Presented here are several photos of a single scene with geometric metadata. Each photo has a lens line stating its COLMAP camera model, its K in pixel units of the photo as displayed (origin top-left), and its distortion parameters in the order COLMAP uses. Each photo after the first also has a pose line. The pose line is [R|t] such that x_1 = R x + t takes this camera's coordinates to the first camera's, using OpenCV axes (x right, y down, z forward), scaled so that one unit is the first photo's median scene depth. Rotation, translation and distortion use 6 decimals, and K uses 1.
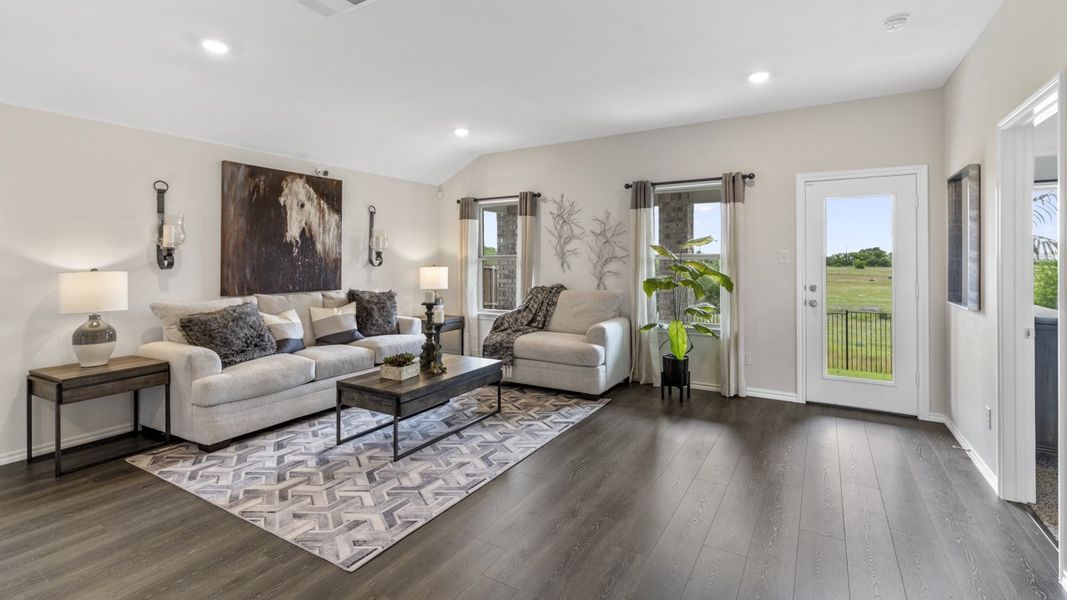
lens RADIAL K [[477.8, 0, 533.3], [0, 477.8, 260.6], [0, 0, 1]] dist [0.007411, -0.000611]
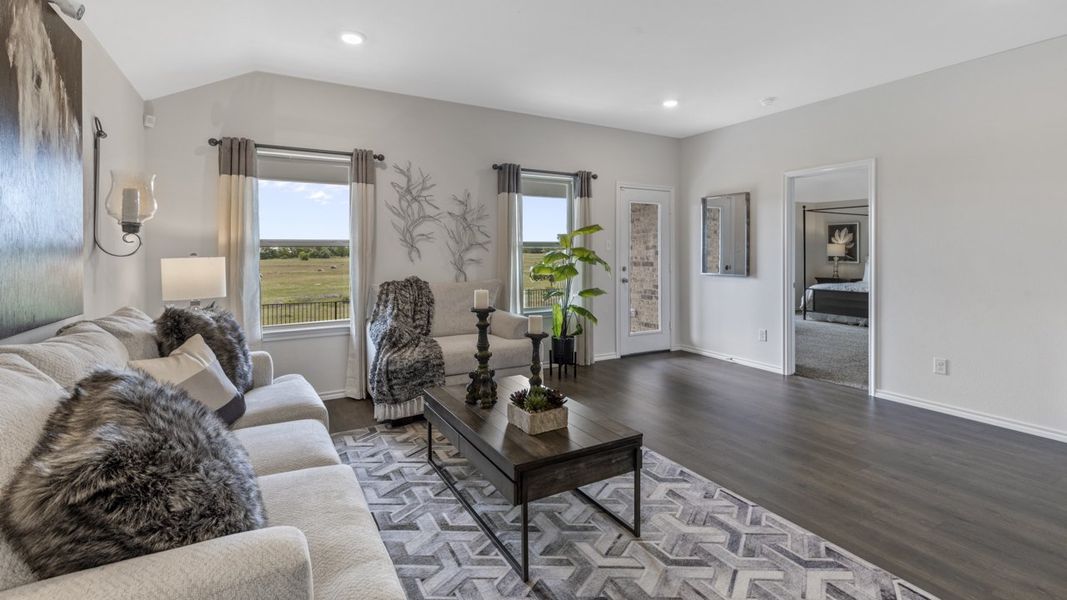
lens RADIAL K [[477.8, 0, 533.9], [0, 477.8, 256.8], [0, 0, 1]] dist [0.007411, -0.000611]
pose [[0.493803, -0.008875, 0.869528, -0.624204], [0.001466, 0.999955, 0.009374, 0.010551], [-0.869572, -0.003355, 0.493794, 0.522683]]
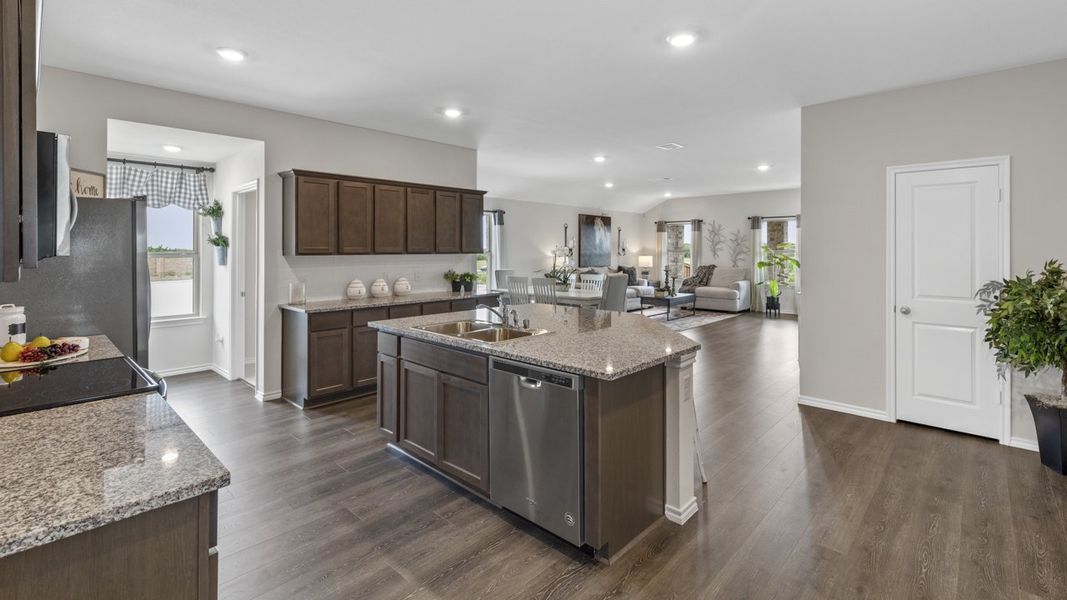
lens RADIAL K [[477.8, 0, 535.6], [0, 477.8, 248.1], [0, 0, 1]] dist [0.007411, -0.000611]
pose [[0.978592, 0.000998, -0.205810, -0.316088], [-0.002167, 0.999983, -0.005453, -0.011030], [0.205801, 0.005782, 0.978577, -1.370081]]
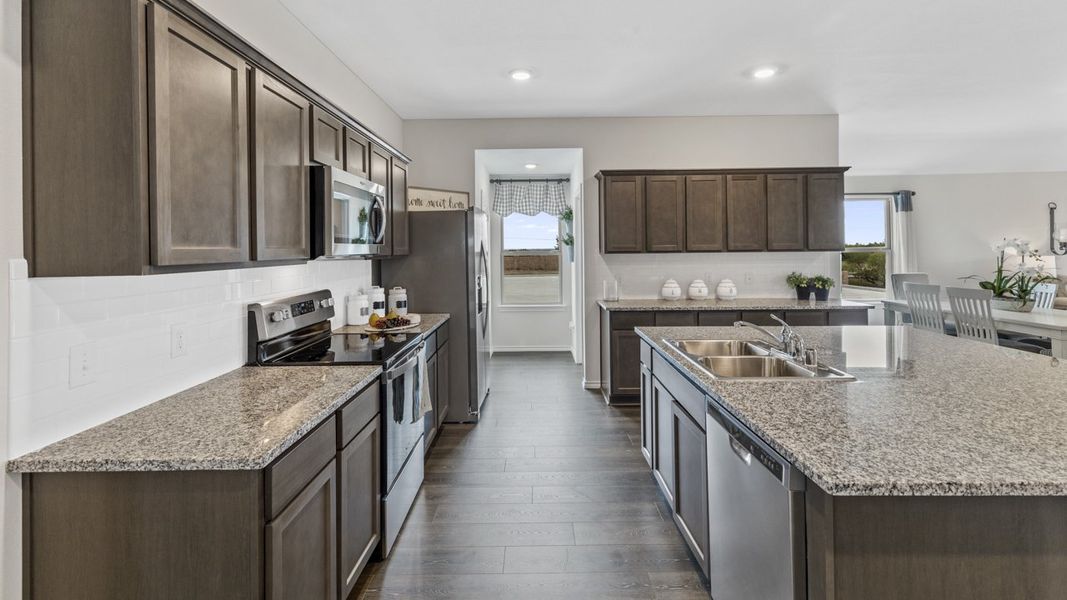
lens RADIAL K [[477.8, 0, 535.5], [0, 477.8, 246.7], [0, 0, 1]] dist [0.007411, -0.000611]
pose [[0.515623, -0.006447, -0.856791, -0.215726], [0.005601, 0.999976, -0.004154, -0.011524], [0.856797, -0.002657, 0.515647, -1.171195]]
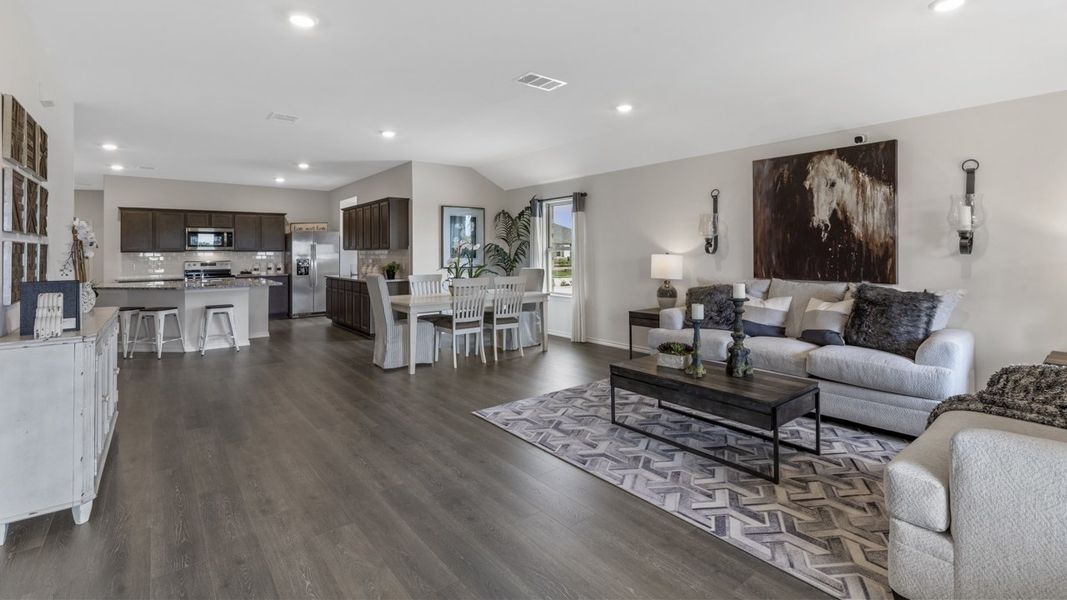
lens RADIAL K [[477.8, 0, 534.9], [0, 477.8, 245.0], [0, 0, 1]] dist [0.007411, -0.000611]
pose [[-0.347598, -0.009399, -0.937597, 0.557364], [0.005595, 0.999911, -0.012098, 0.005338], [0.937627, -0.009451, -0.347514, 0.806661]]
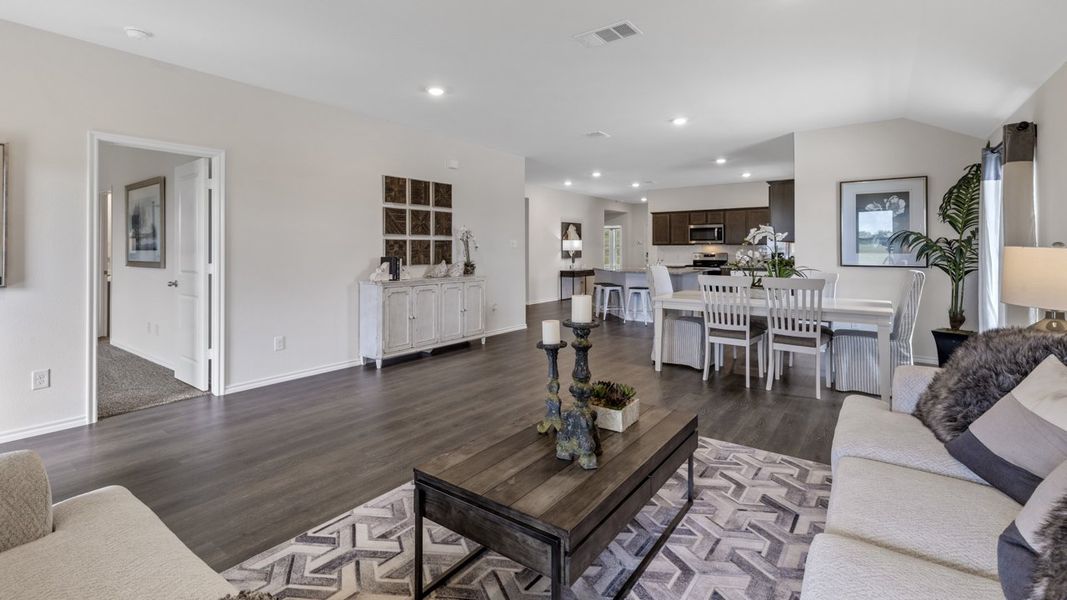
lens RADIAL K [[477.8, 0, 532.1], [0, 477.8, 249.9], [0, 0, 1]] dist [0.007411, -0.000611]
pose [[-0.995901, 0.002284, 0.090420, -0.177333], [0.002527, 0.999993, 0.002574, 0.016783], [-0.090413, 0.002791, -0.995900, 1.217207]]
